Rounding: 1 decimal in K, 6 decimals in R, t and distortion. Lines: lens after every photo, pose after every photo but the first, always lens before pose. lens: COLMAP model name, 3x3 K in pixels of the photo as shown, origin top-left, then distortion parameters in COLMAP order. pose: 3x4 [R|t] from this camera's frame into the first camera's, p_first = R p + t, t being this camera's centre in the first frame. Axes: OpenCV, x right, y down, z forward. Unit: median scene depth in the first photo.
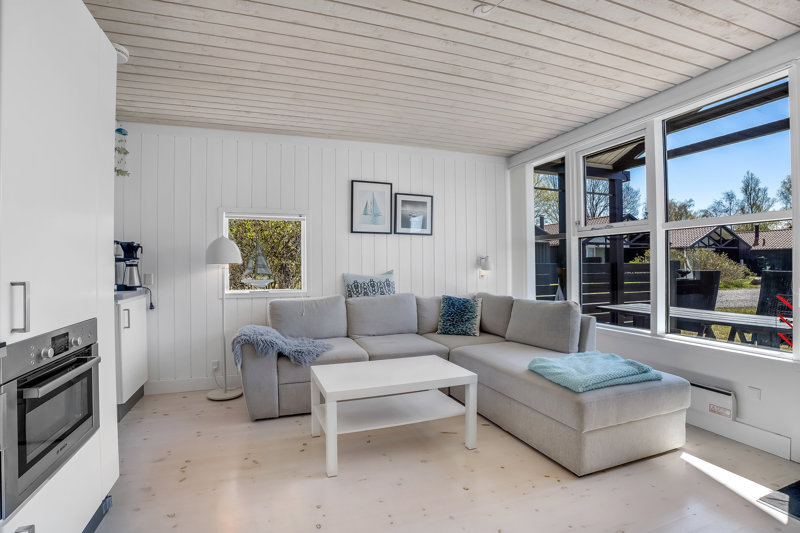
lens RADIAL K [[391.6, 0, 396.6], [0, 391.6, 269.4], [0, 0, 1]] dist [-0.058841, 0.027778]
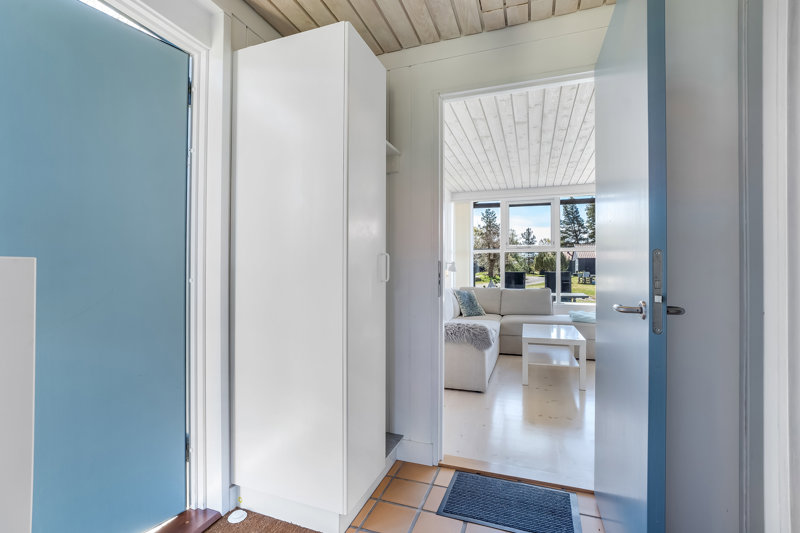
lens RADIAL K [[378.6, 0, 388.4], [0, 378.6, 266.2], [0, 0, 1]] dist [-0.054628, 0.000136]
pose [[0.639108, 0.004095, 0.769106, -1.228562], [0.010304, 0.999850, -0.013886, -0.000300], [-0.769048, 0.016799, 0.638970, 0.382063]]
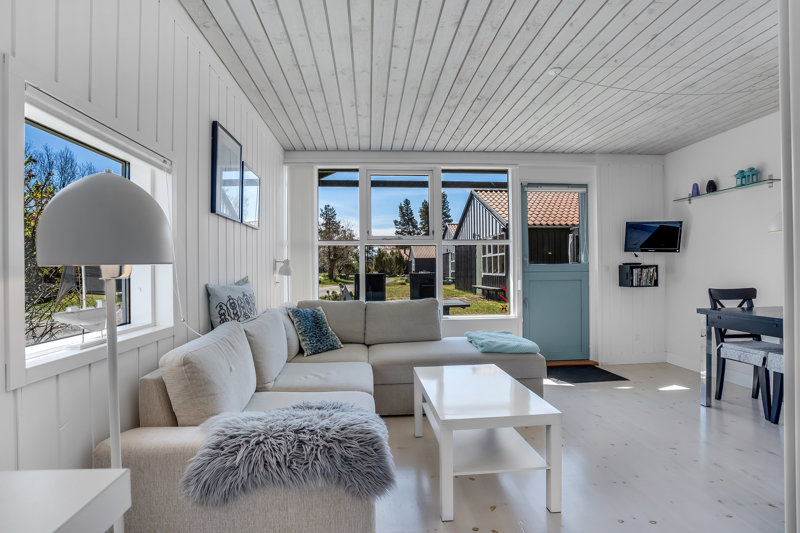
lens RADIAL K [[378.6, 0, 388.4], [0, 378.6, 266.2], [0, 0, 1]] dist [-0.054628, 0.000136]
pose [[0.264180, 0.002980, 0.964469, -0.651477], [0.021501, 0.999729, -0.008978, -0.006112], [-0.964234, 0.023109, 0.264044, 0.706254]]
